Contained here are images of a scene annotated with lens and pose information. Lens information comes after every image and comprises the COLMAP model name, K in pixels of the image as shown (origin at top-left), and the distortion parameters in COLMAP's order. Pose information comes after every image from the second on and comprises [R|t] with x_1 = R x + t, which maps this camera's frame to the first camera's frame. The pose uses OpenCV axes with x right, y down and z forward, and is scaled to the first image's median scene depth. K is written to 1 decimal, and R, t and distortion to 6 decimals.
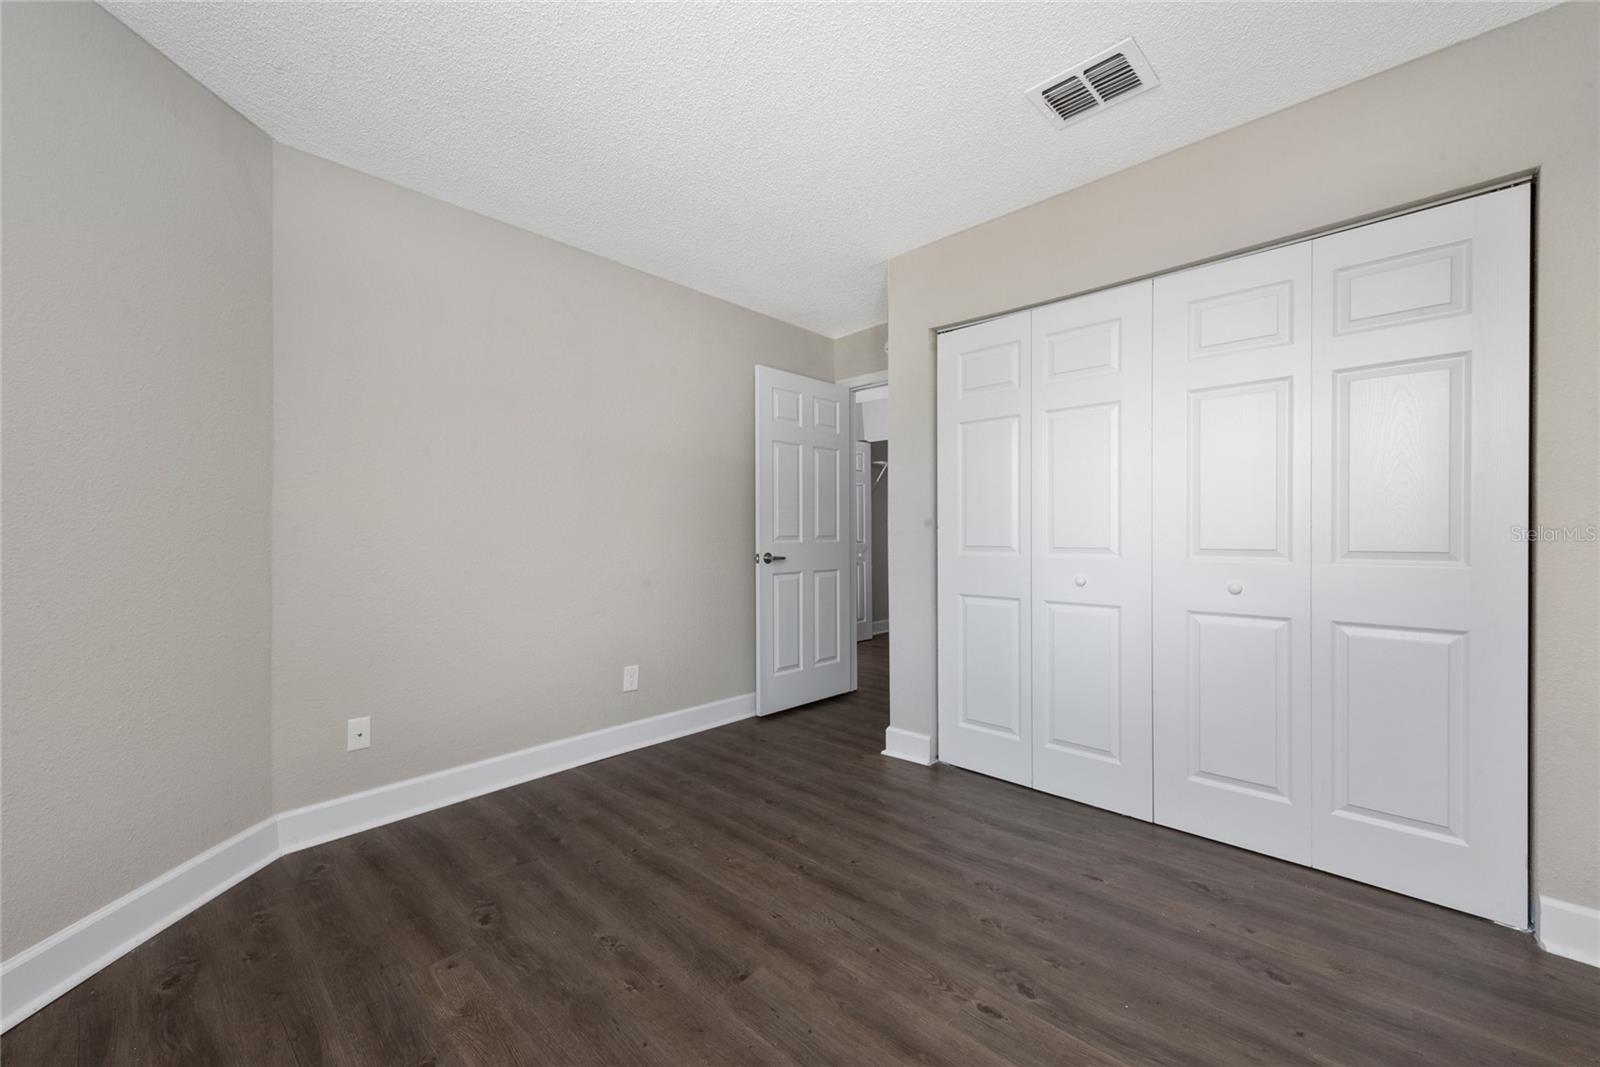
lens RADIAL K [[626.7, 0, 802.7], [0, 626.7, 535.1], [0, 0, 1]] dist [0.007482, -0.000527]
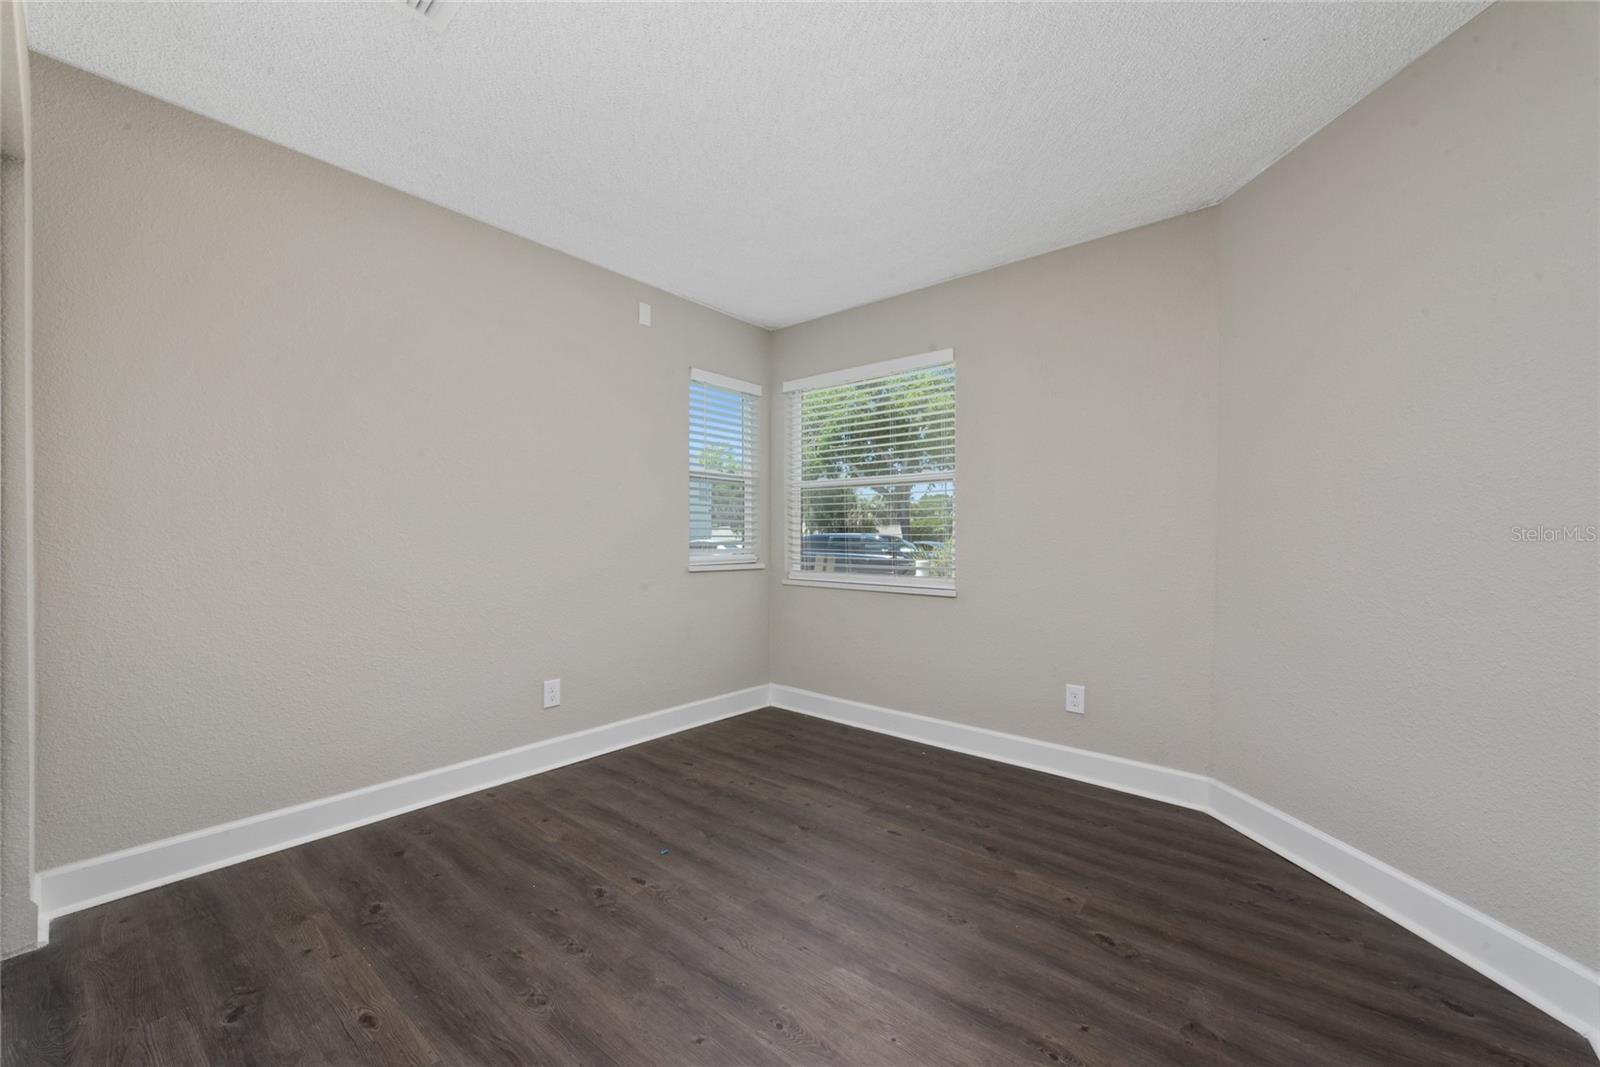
lens RADIAL K [[626.7, 0, 802.7], [0, 626.7, 535.1], [0, 0, 1]] dist [0.007482, -0.000527]
pose [[-0.998260, -0.000443, -0.058962, 0.015024], [-0.000386, 0.999999, -0.000970, -0.005137], [0.058962, -0.000945, -0.998260, 2.044248]]
